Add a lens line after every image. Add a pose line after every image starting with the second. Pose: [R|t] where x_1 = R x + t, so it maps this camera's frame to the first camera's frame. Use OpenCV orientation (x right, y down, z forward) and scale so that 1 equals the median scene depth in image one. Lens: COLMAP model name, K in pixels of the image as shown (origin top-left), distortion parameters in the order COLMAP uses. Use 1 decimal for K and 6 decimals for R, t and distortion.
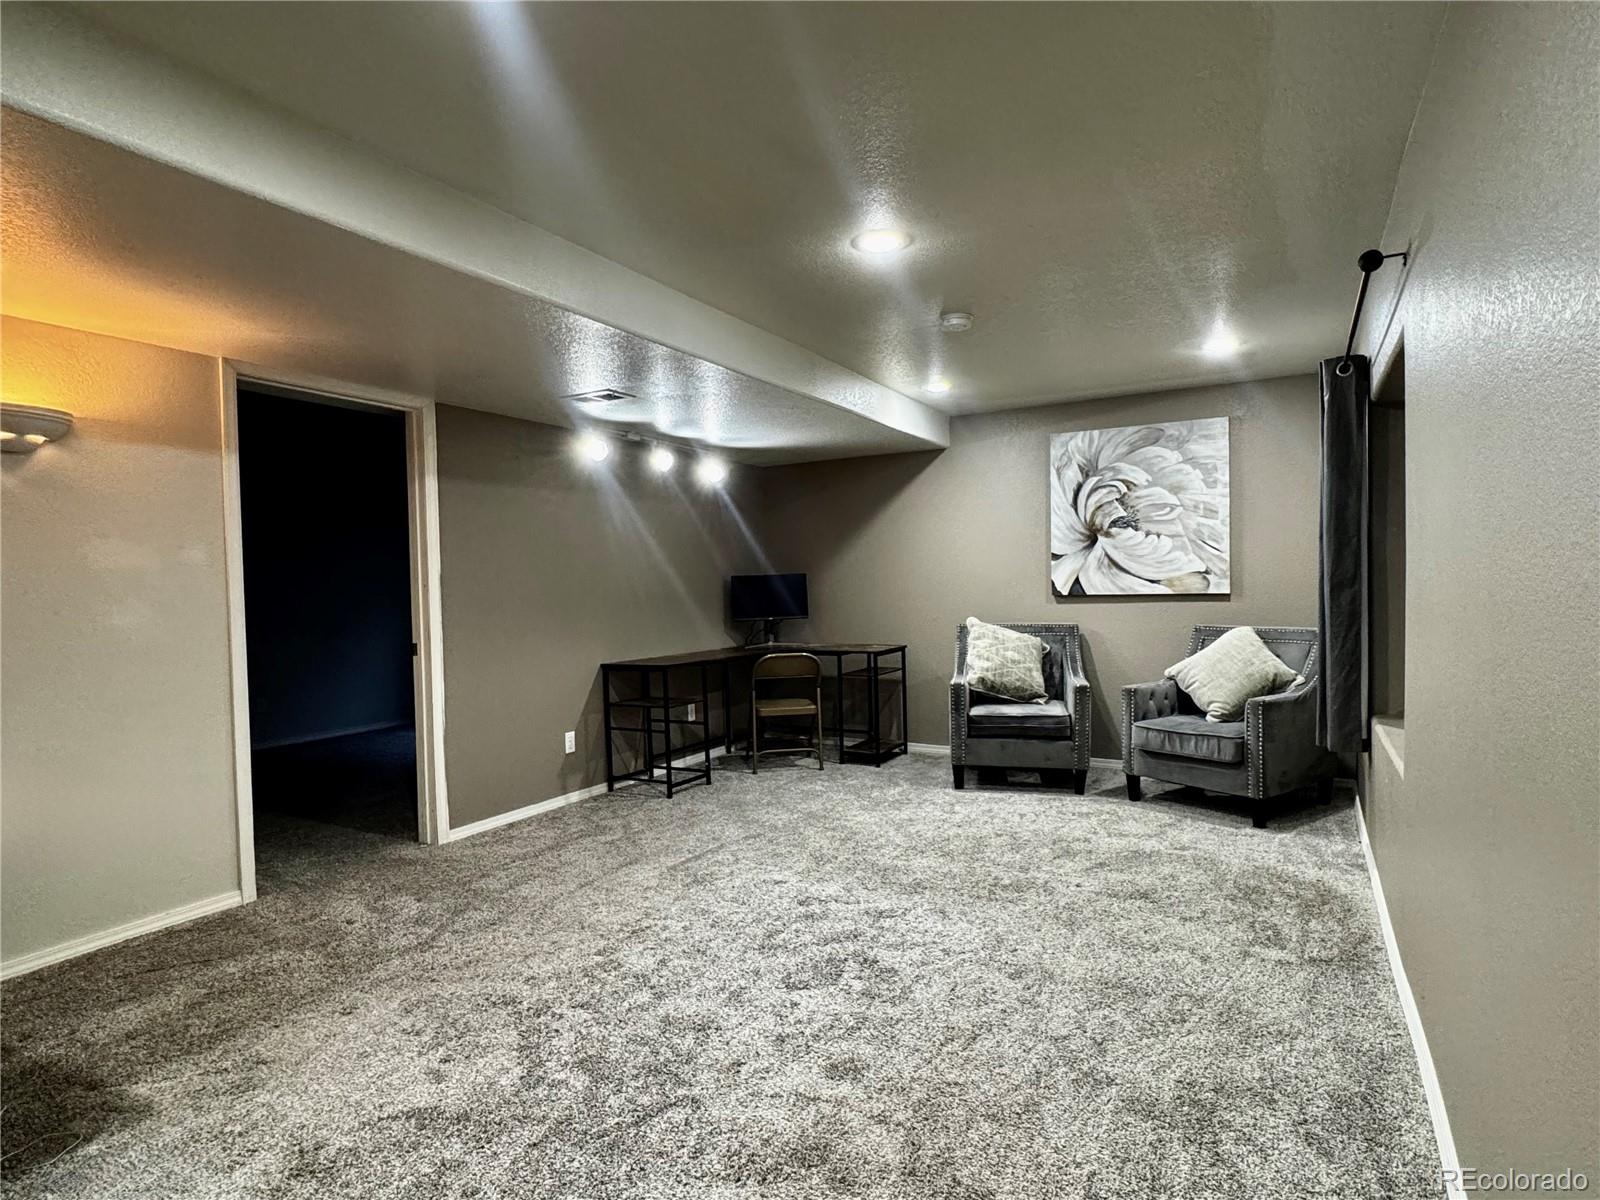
lens RADIAL K [[869.2, 0, 800.0], [0, 869.2, 600.0], [0, 0, 1]] dist [0.003420, 0.000787]
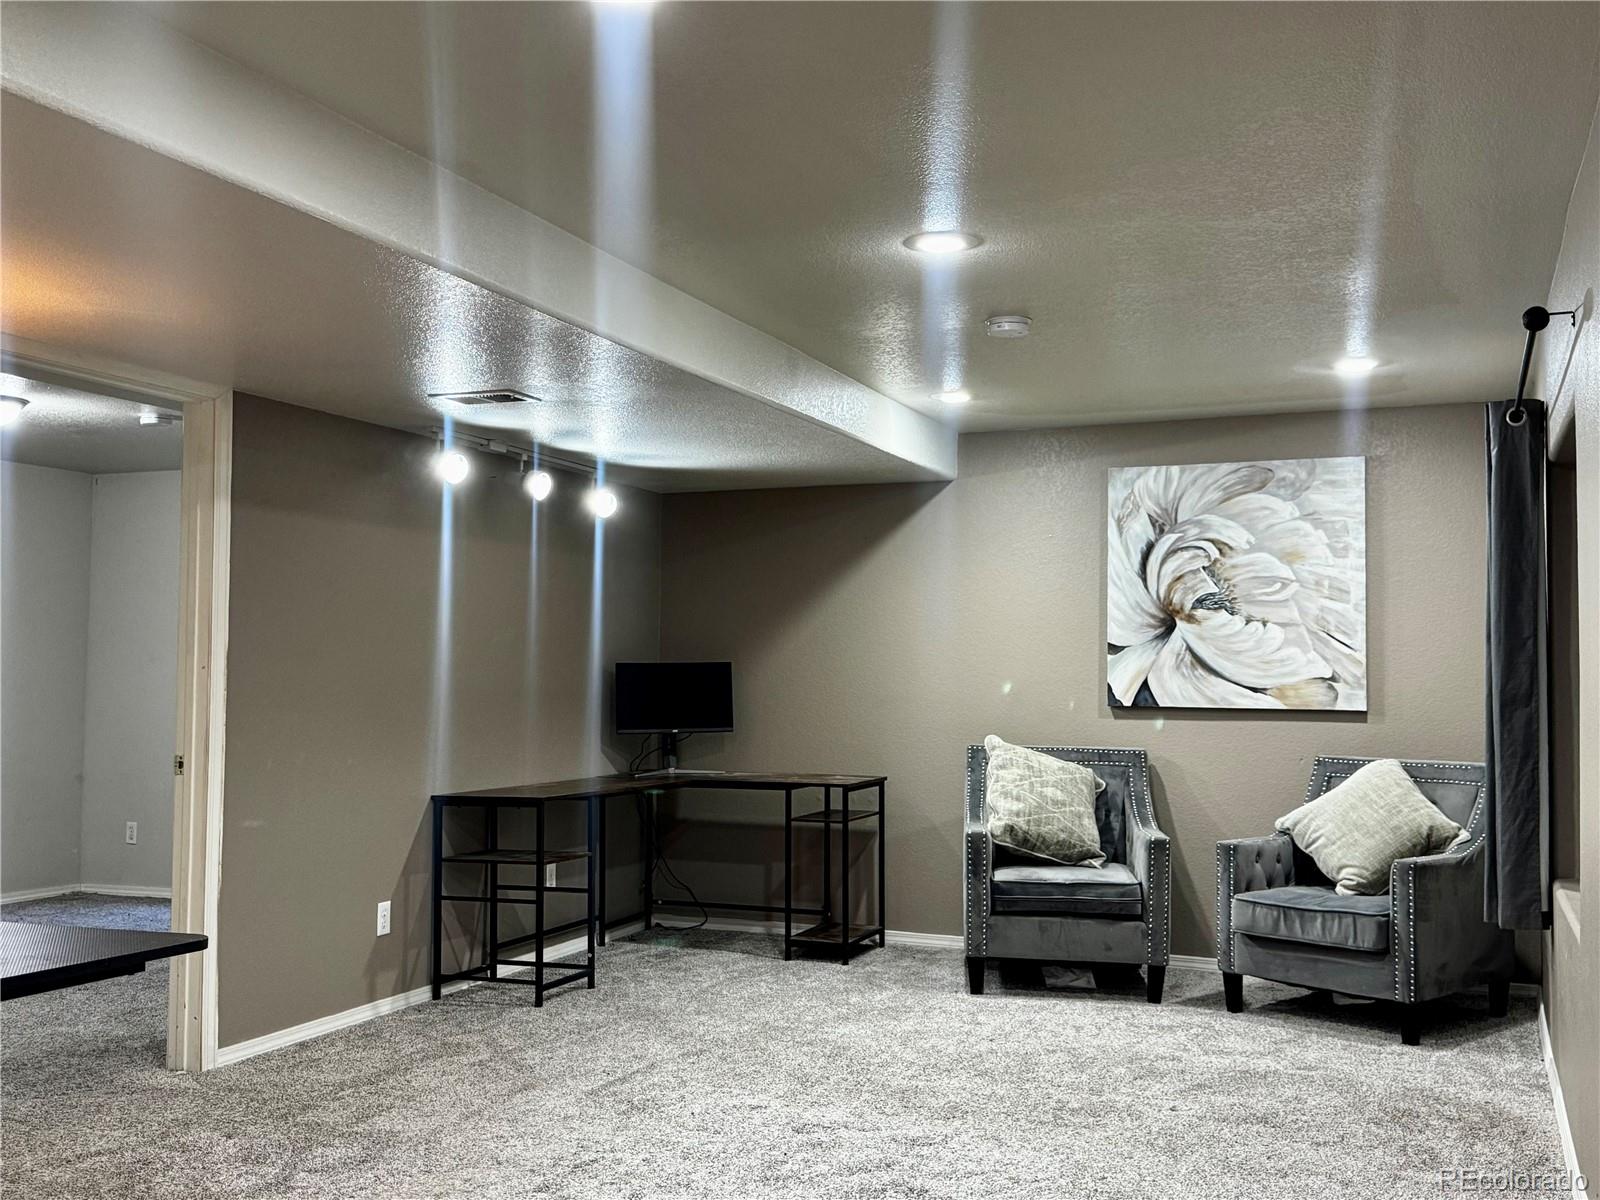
lens RADIAL K [[1535.5, 0, 800.0], [0, 1535.5, 600.0], [0, 0, 1]] dist [0.175457, -0.349326]
pose [[0.992697, 0.033298, 0.115945, -0.100677], [-0.025237, 0.997205, -0.070318, 0.003419], [-0.117962, 0.066878, 0.990763, -0.184887]]
